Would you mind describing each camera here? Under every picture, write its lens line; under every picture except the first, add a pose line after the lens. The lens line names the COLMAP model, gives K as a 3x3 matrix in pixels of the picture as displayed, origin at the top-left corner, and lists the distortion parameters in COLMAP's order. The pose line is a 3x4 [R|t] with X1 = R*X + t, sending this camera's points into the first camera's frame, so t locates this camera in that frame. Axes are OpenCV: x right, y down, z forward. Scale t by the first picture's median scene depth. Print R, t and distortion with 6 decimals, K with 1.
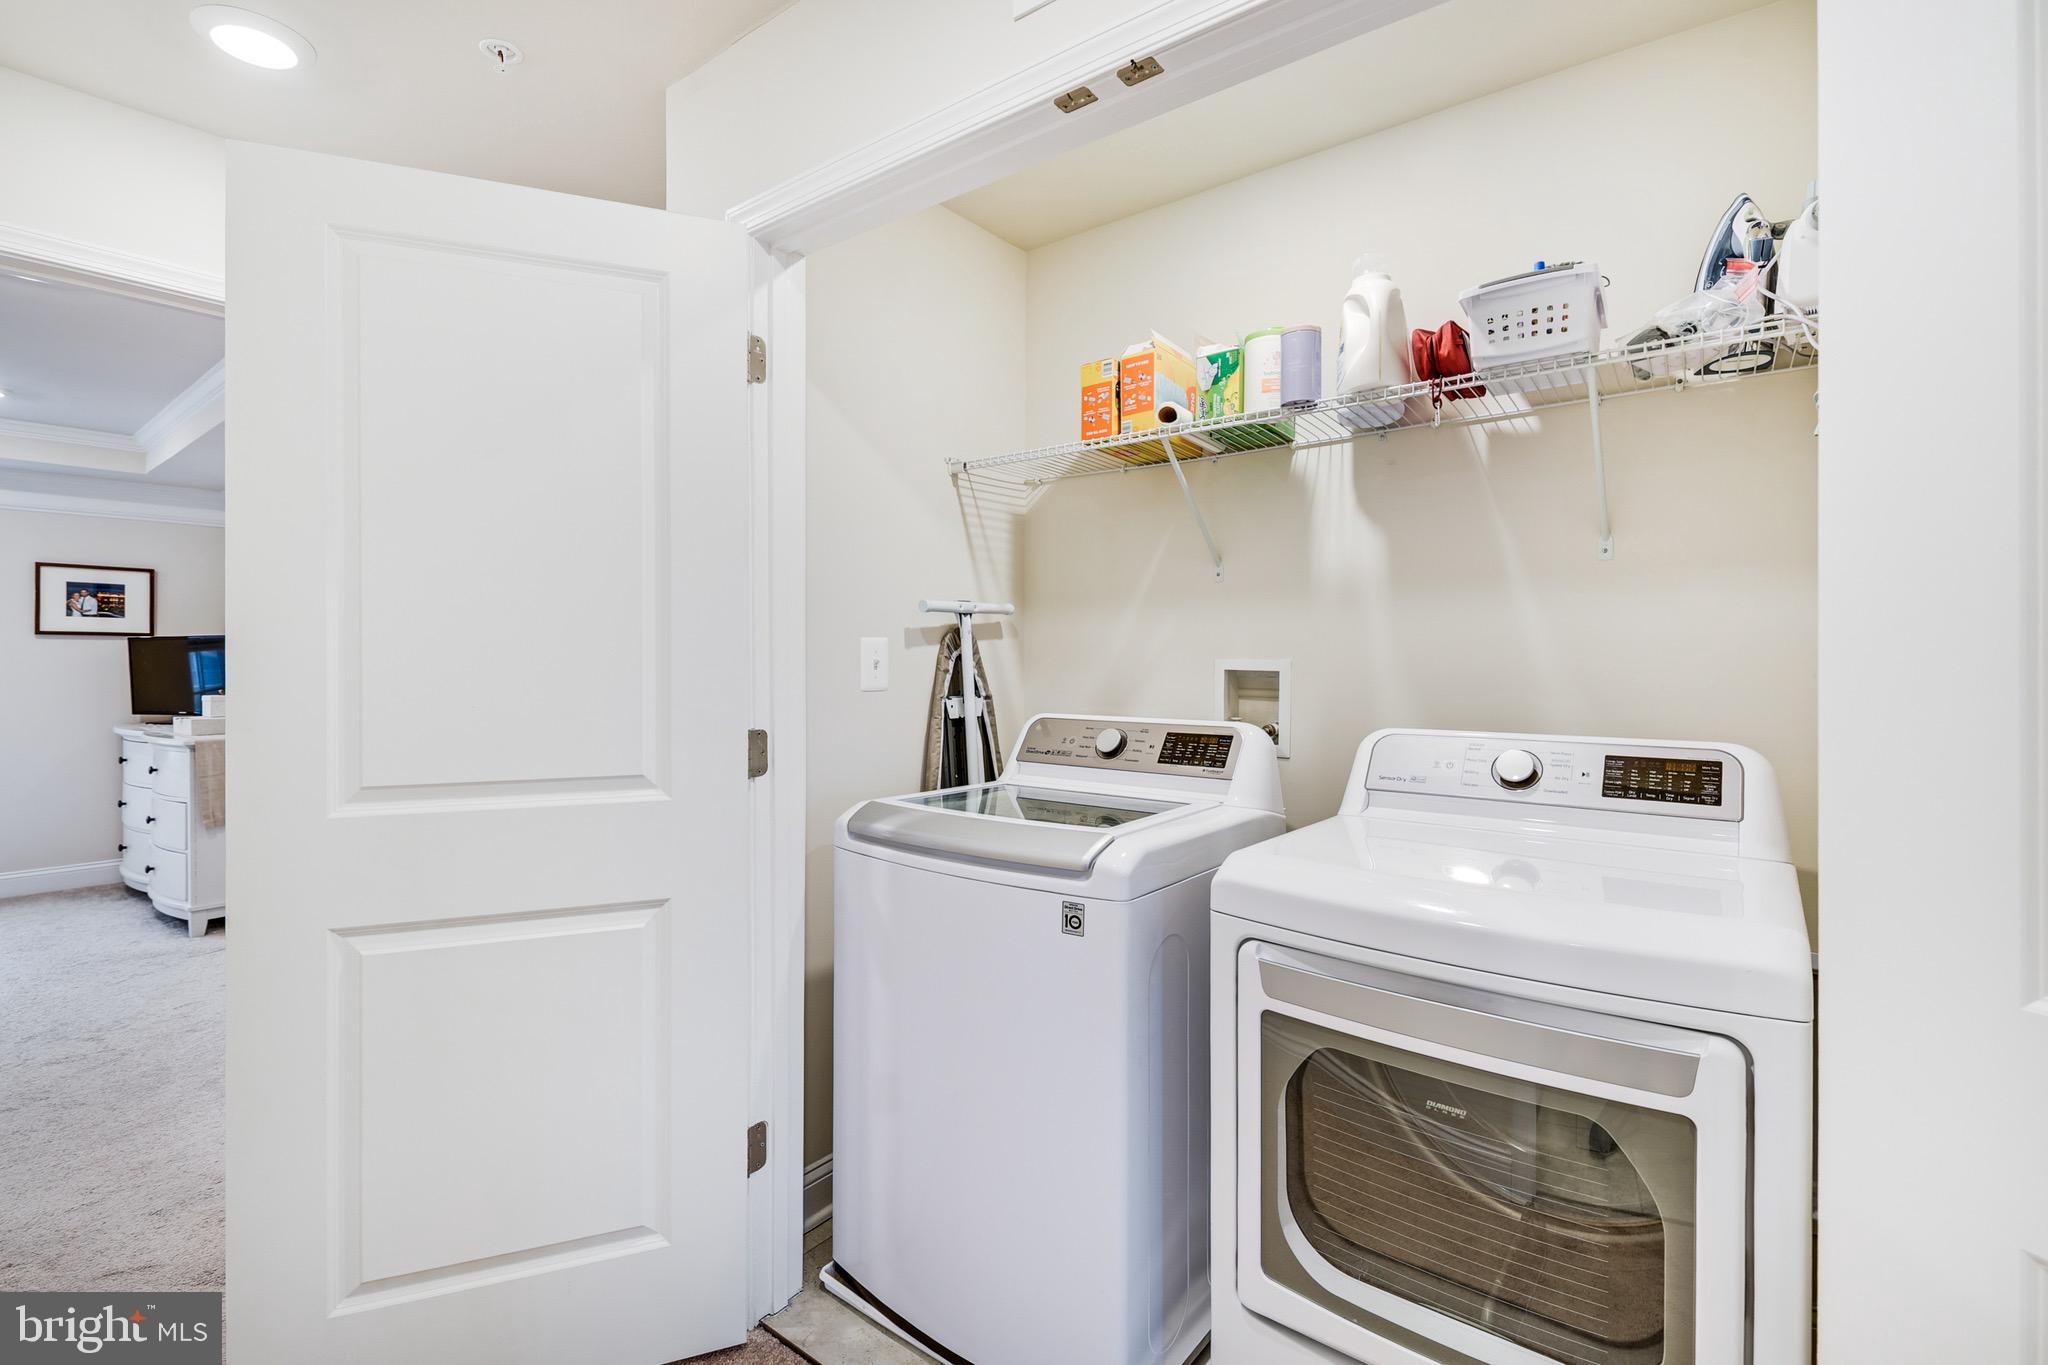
lens RADIAL K [[927.0, 0, 1027.0], [0, 927.0, 667.0], [0, 0, 1]] dist [-0.018813, -0.000855]
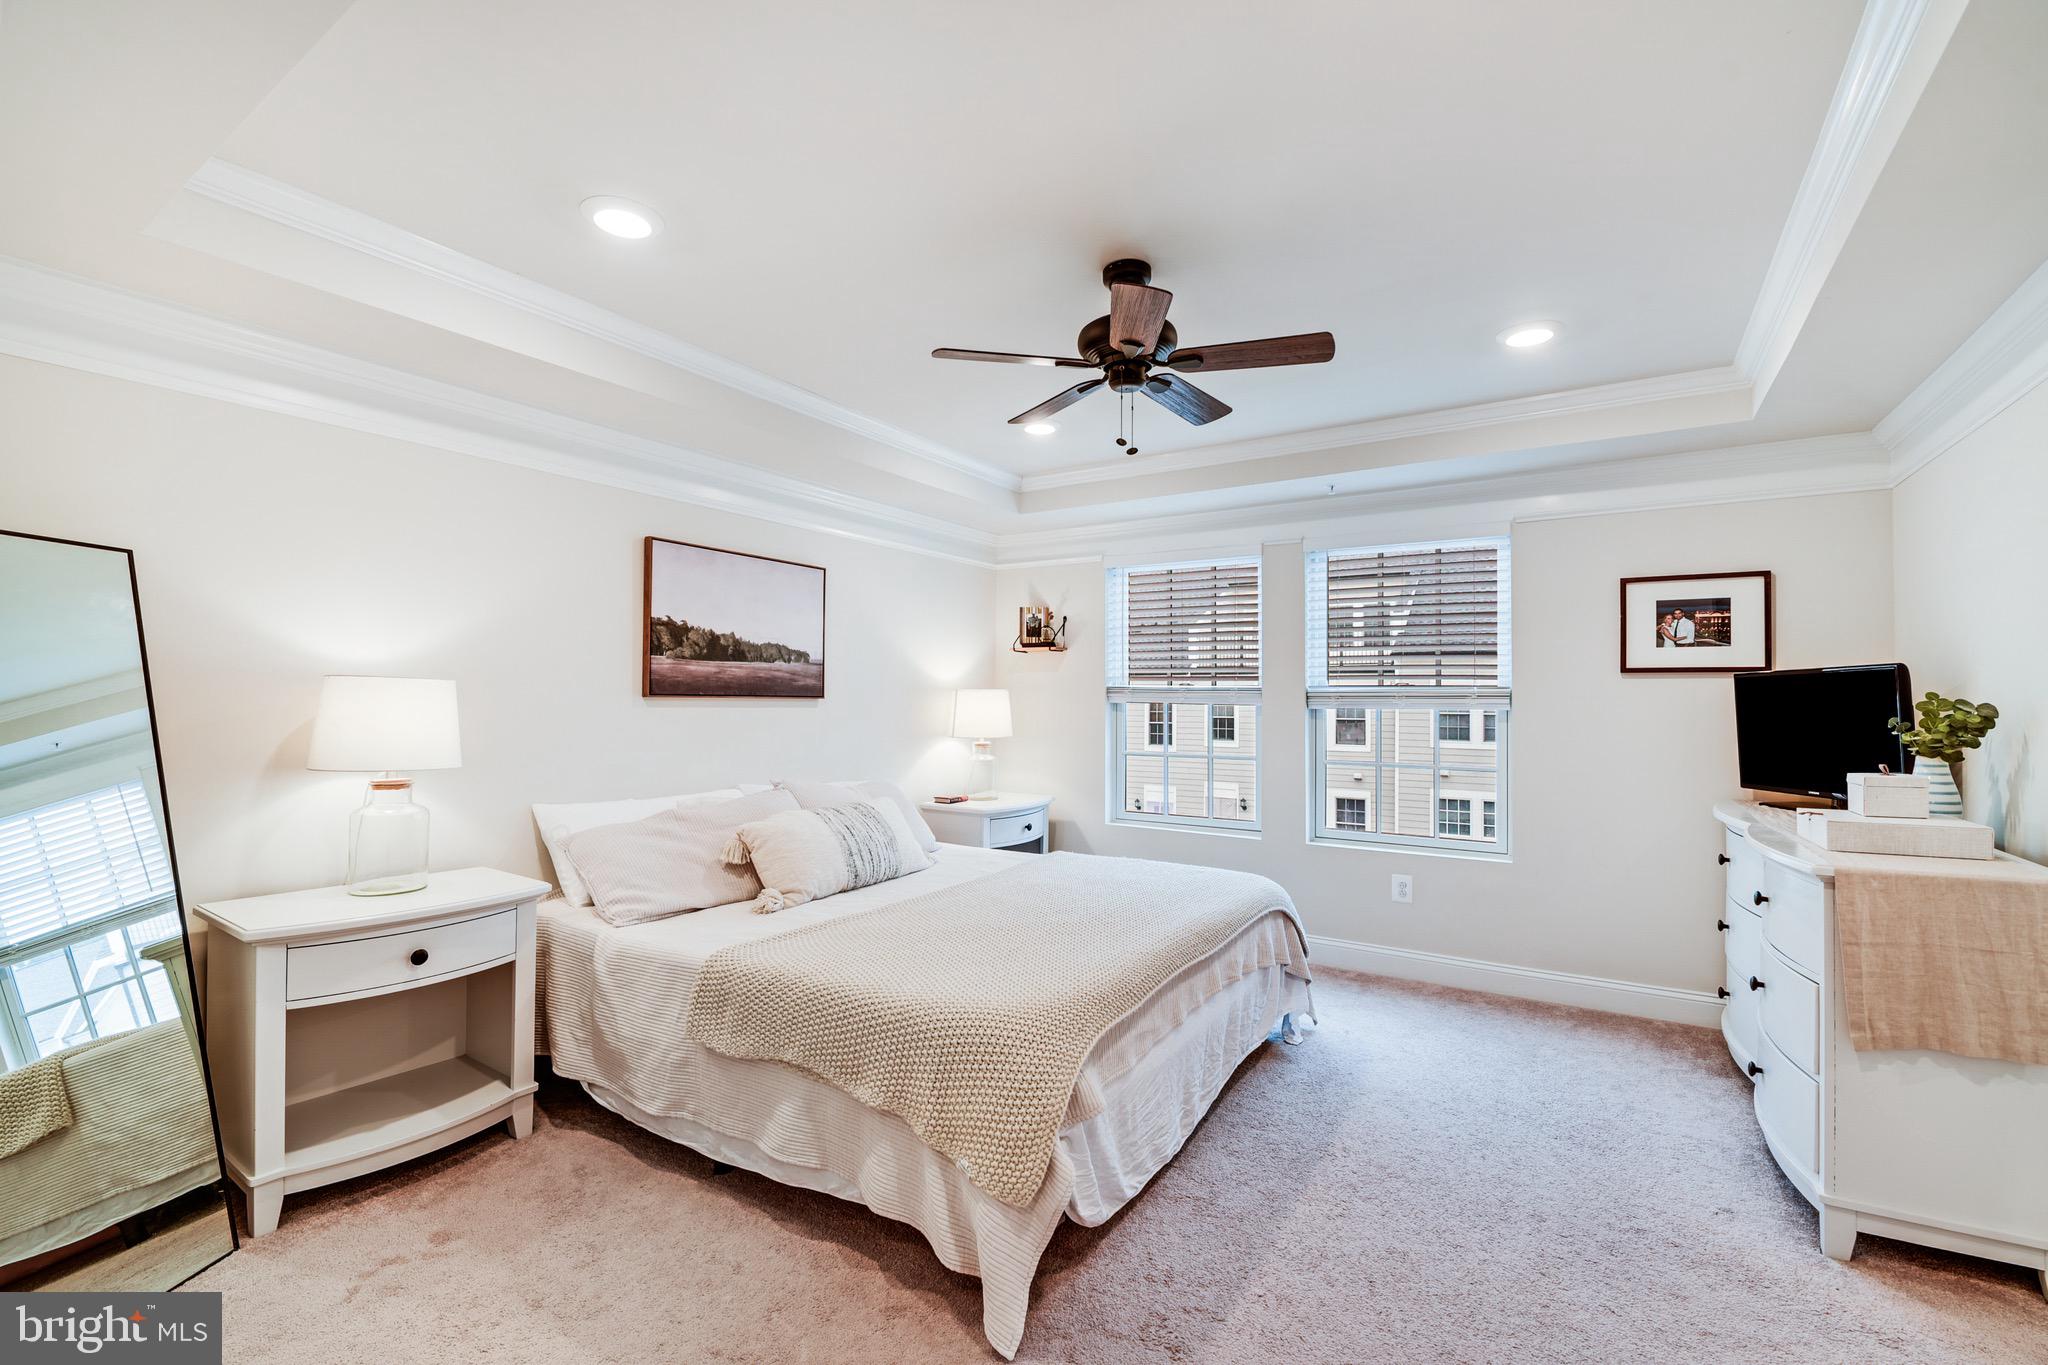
lens RADIAL K [[897.9, 0, 1021.3], [0, 897.9, 678.1], [0, 0, 1]] dist [-0.011246, -0.004494]
pose [[0.087095, -0.027918, -0.995809, -0.381724], [-0.011015, 0.999519, -0.028985, -0.004152], [0.996139, 0.013493, 0.086746, 0.420712]]
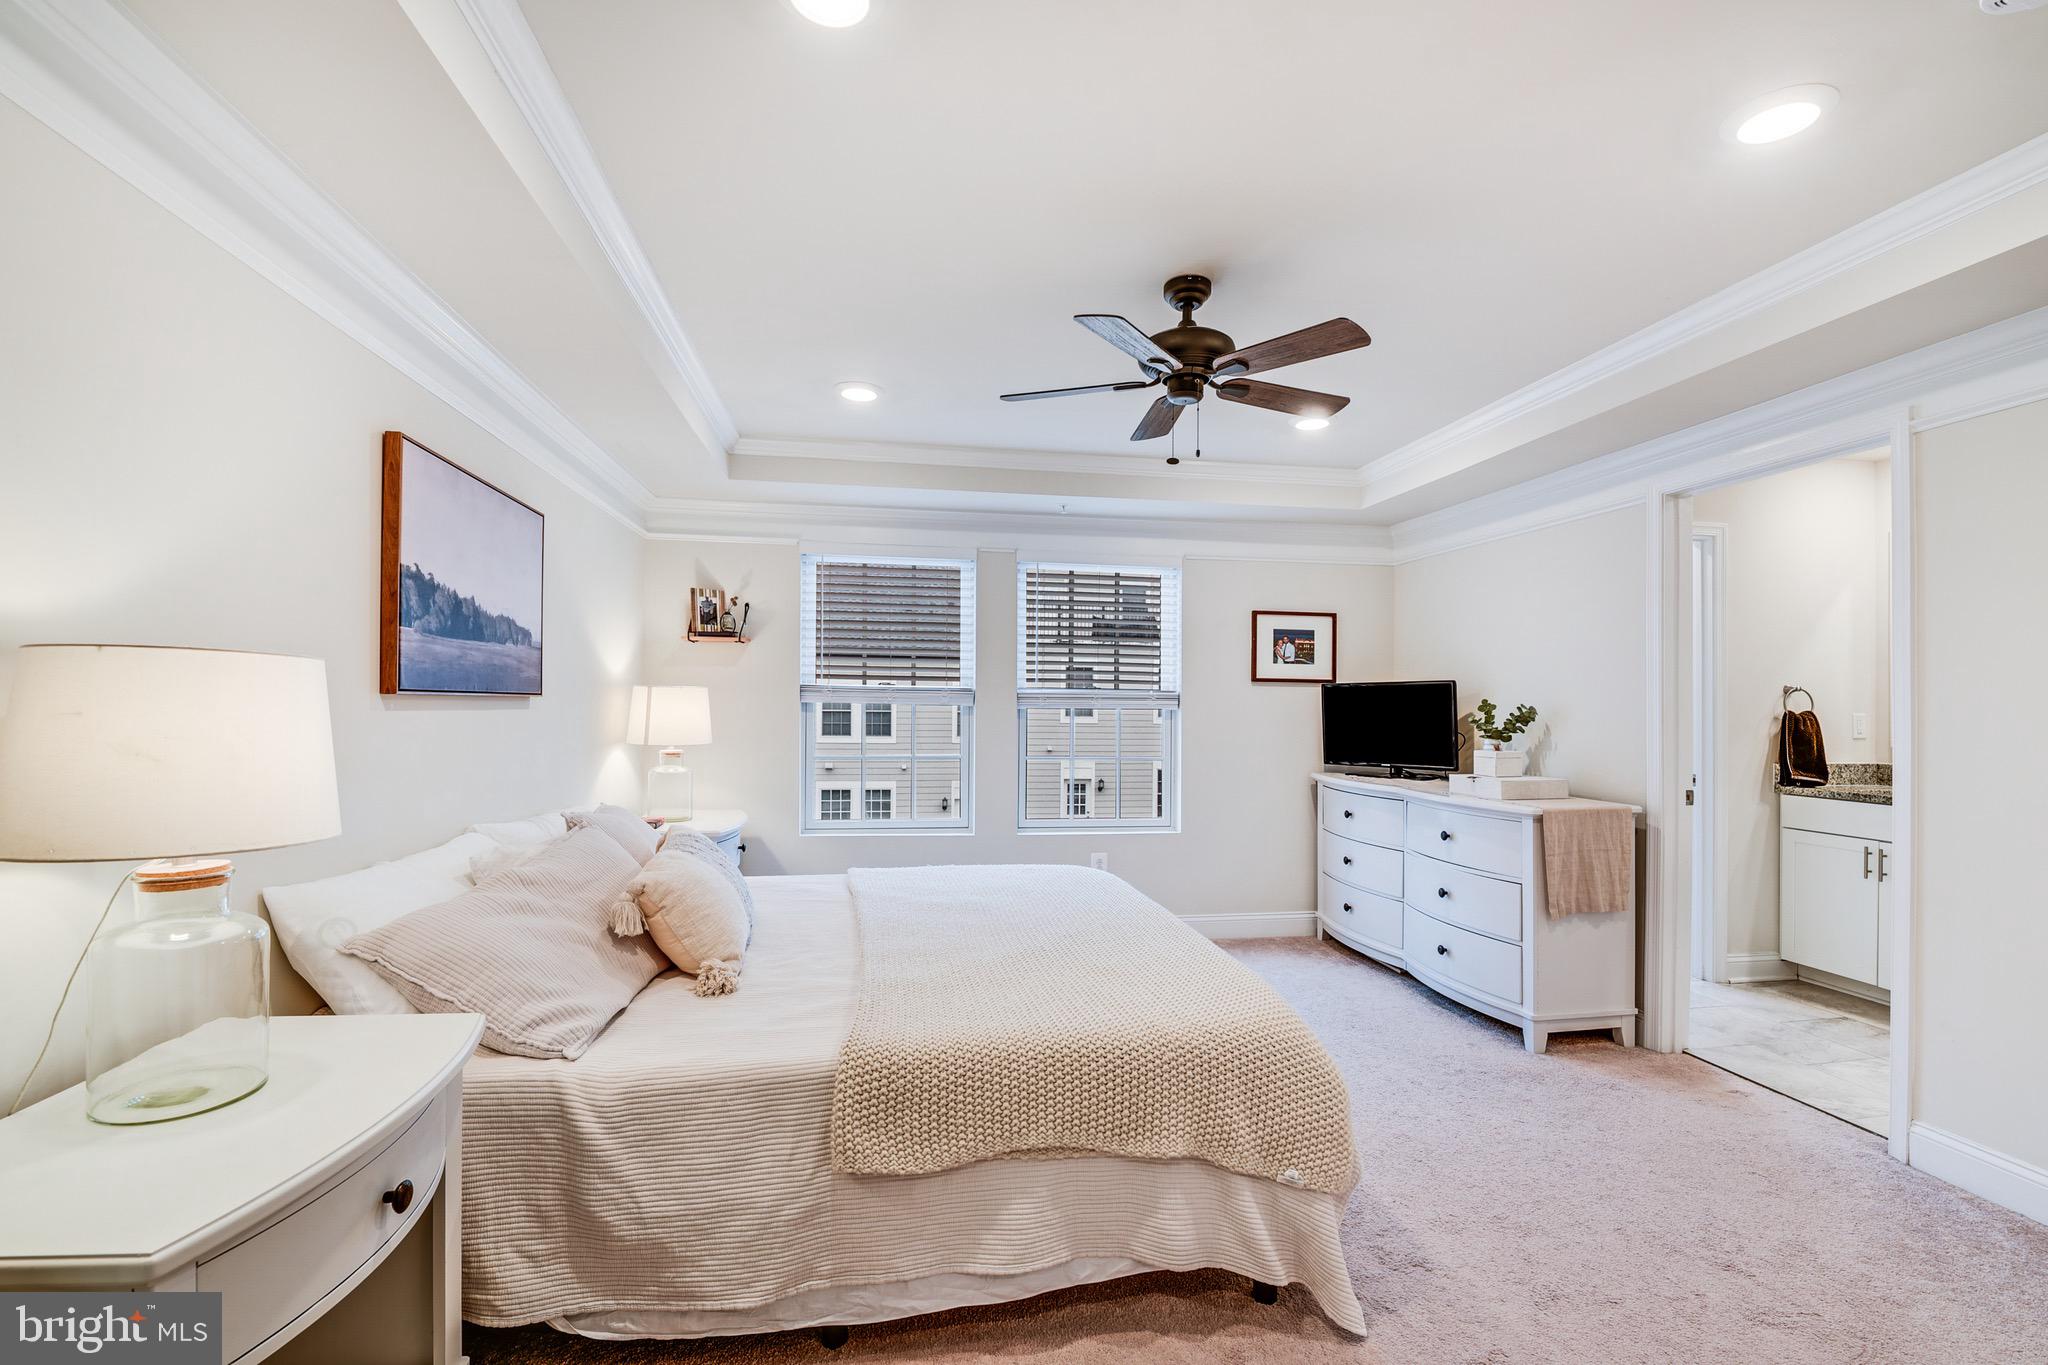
lens RADIAL K [[897.9, 0, 1020.1], [0, 897.9, 694.9], [0, 0, 1]] dist [-0.011246, -0.004494]
pose [[0.733788, -0.002263, -0.679375, -0.591541], [-0.011406, 0.999812, -0.015650, -0.002639], [0.679283, 0.019233, 0.733625, 0.084258]]
